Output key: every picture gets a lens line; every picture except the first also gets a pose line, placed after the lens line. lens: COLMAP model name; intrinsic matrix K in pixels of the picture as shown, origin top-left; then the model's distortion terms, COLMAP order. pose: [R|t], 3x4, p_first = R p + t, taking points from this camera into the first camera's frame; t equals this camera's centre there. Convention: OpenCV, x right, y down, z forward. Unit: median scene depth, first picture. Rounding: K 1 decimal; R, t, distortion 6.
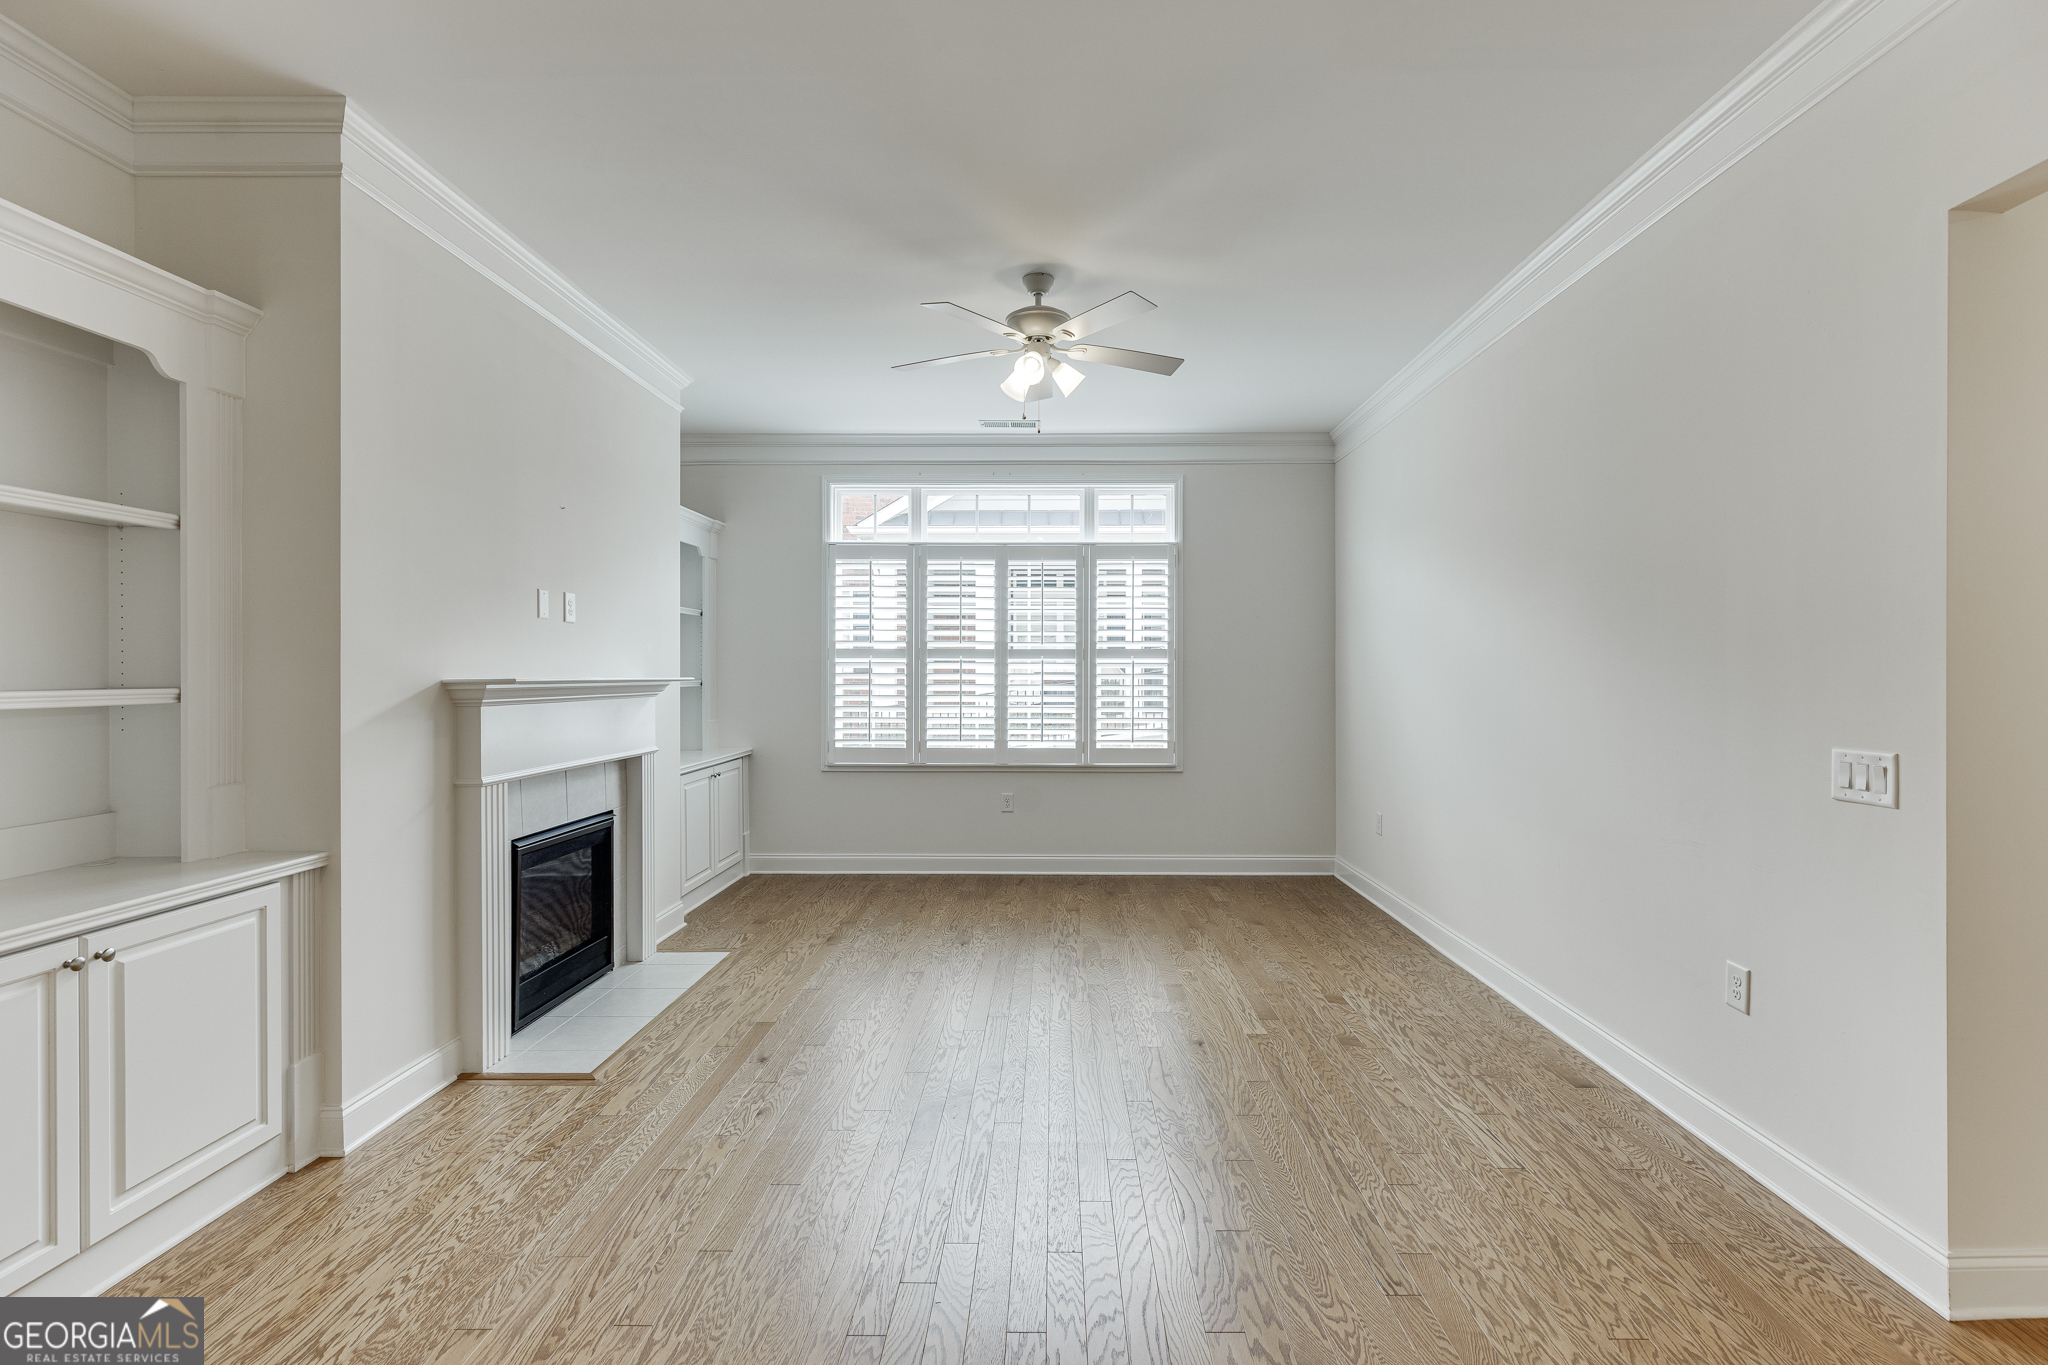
lens RADIAL K [[913.0, 0, 1043.6], [0, 913.0, 667.9], [0, 0, 1]] dist [0.004008, -0.000781]
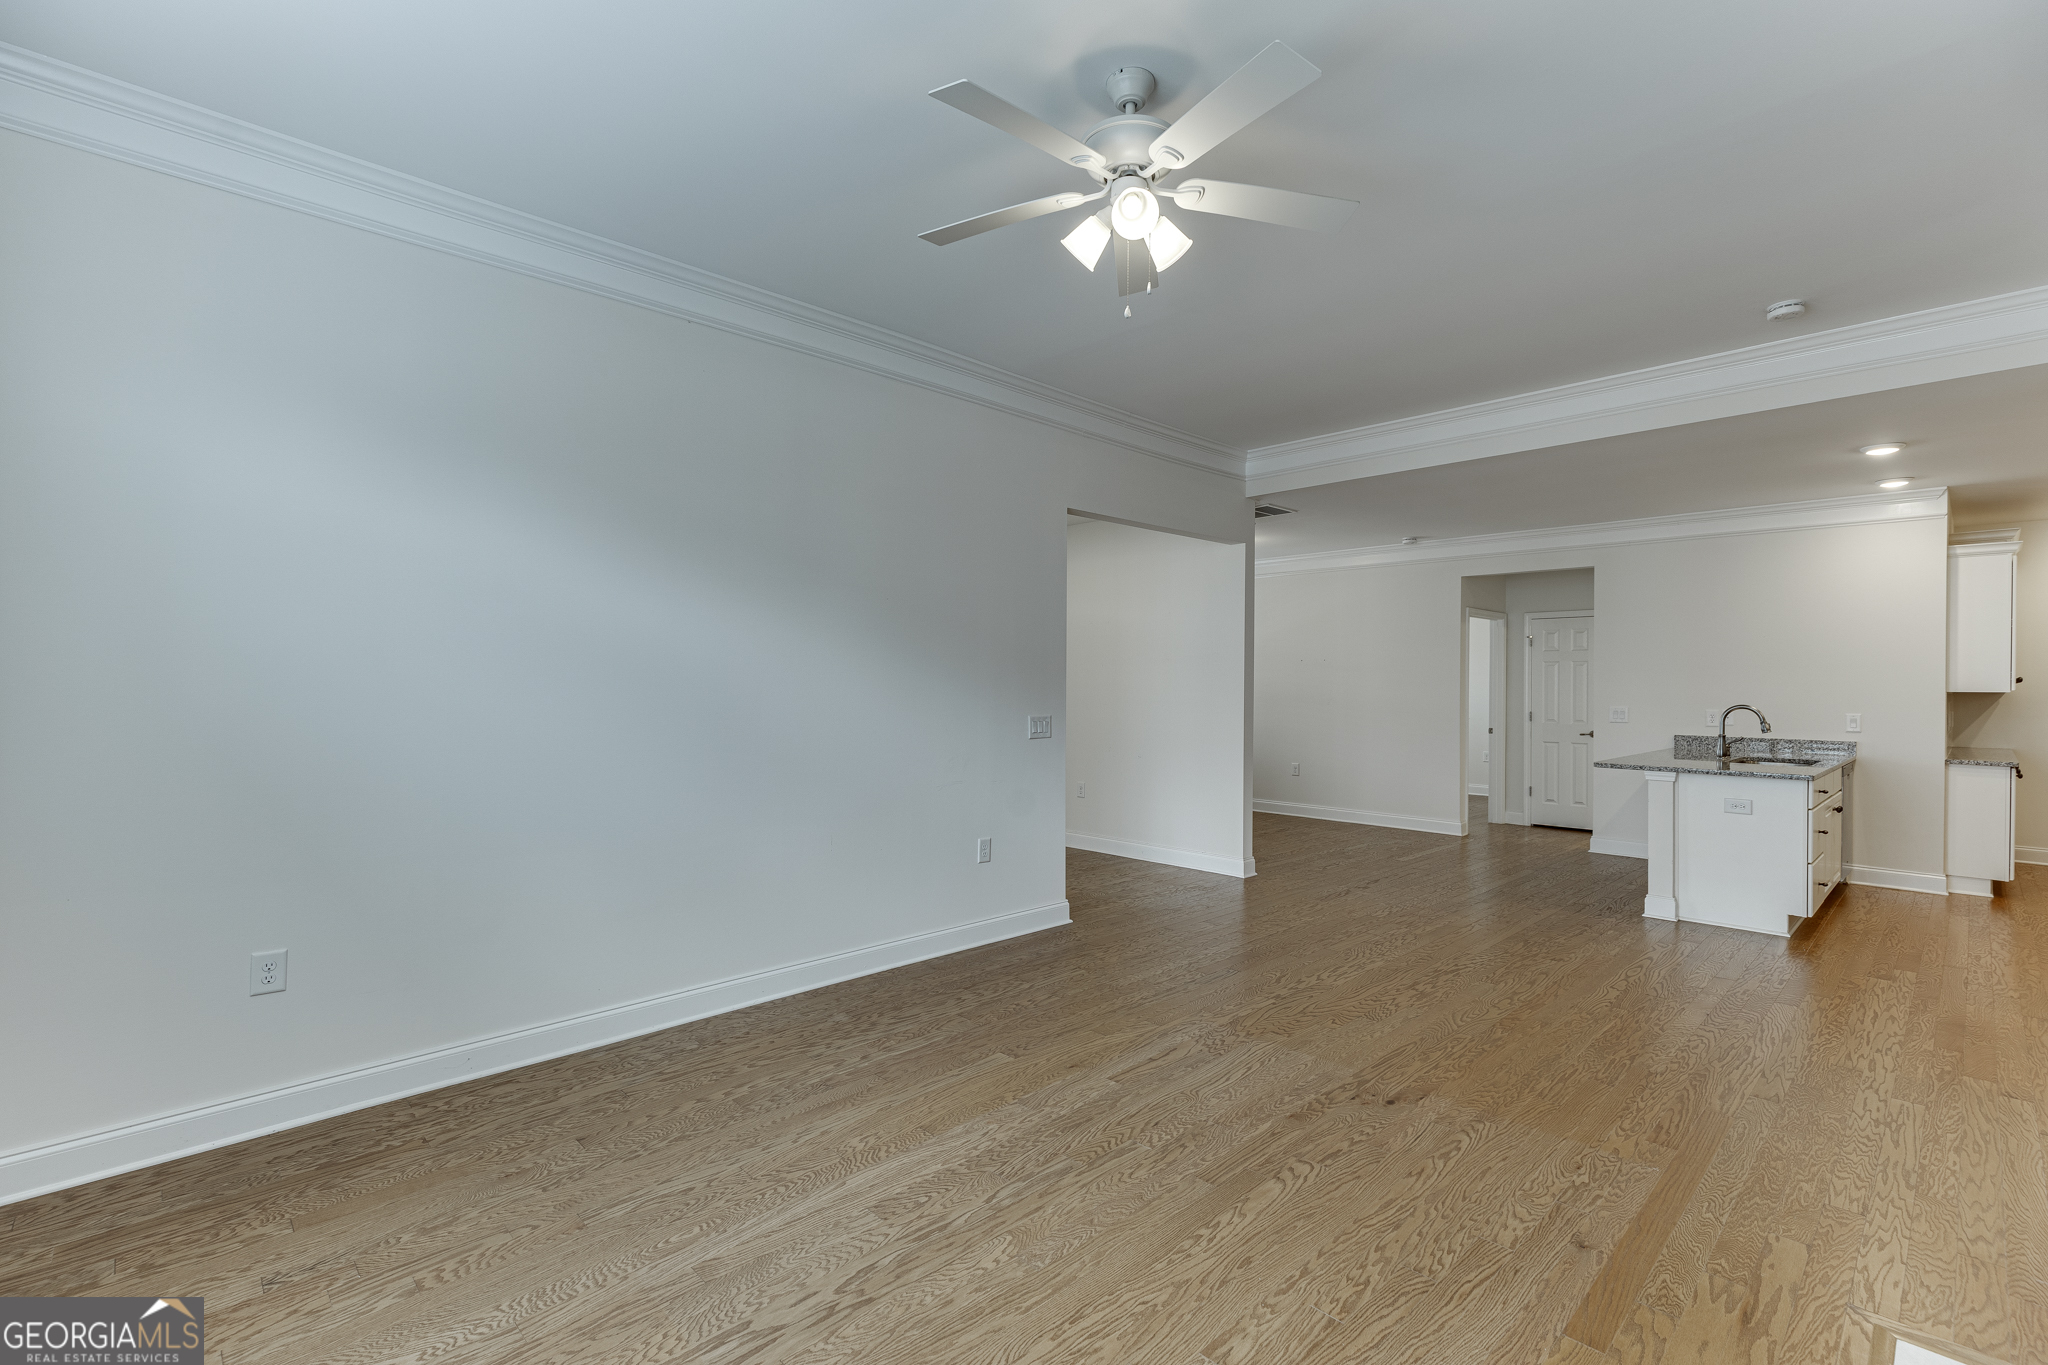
lens RADIAL K [[913.0, 0, 1045.2], [0, 913.0, 689.2], [0, 0, 1]] dist [0.004008, -0.000781]
pose [[-0.708654, -0.007378, 0.705518, -0.349978], [-0.009114, 0.999958, 0.001302, 0.009789], [-0.705498, -0.005508, -0.708691, 1.231570]]
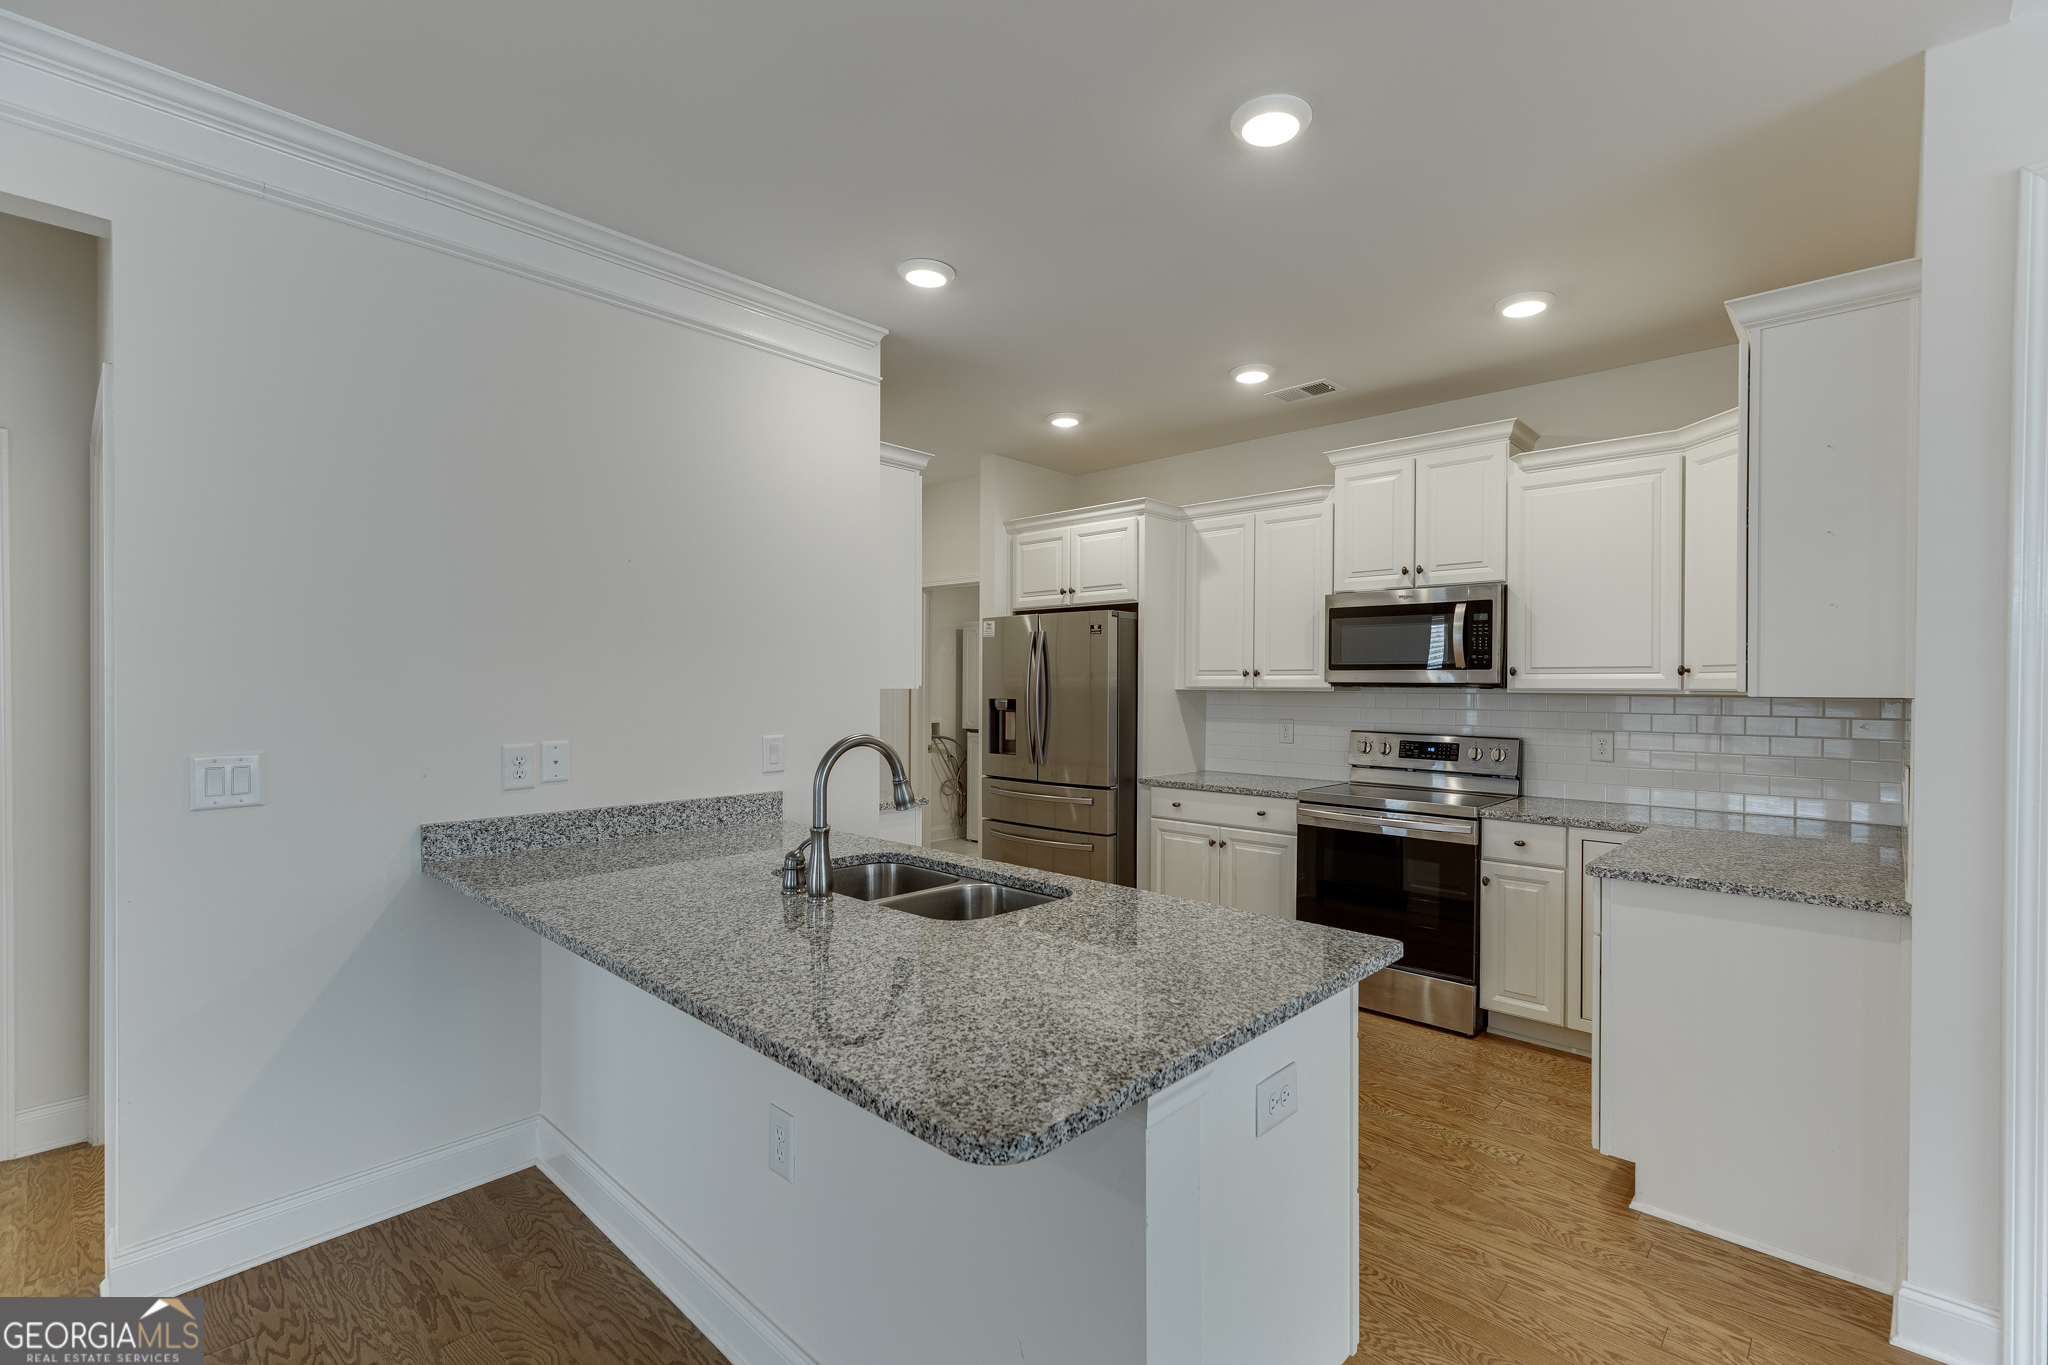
lens RADIAL K [[913.0, 0, 1043.7], [0, 913.0, 678.1], [0, 0, 1]] dist [0.004008, -0.000781]
pose [[-0.672425, -0.004630, -0.740151, 0.133283], [-0.001383, 0.999987, -0.004999, -0.002717], [0.740164, -0.002337, -0.672422, 0.003436]]
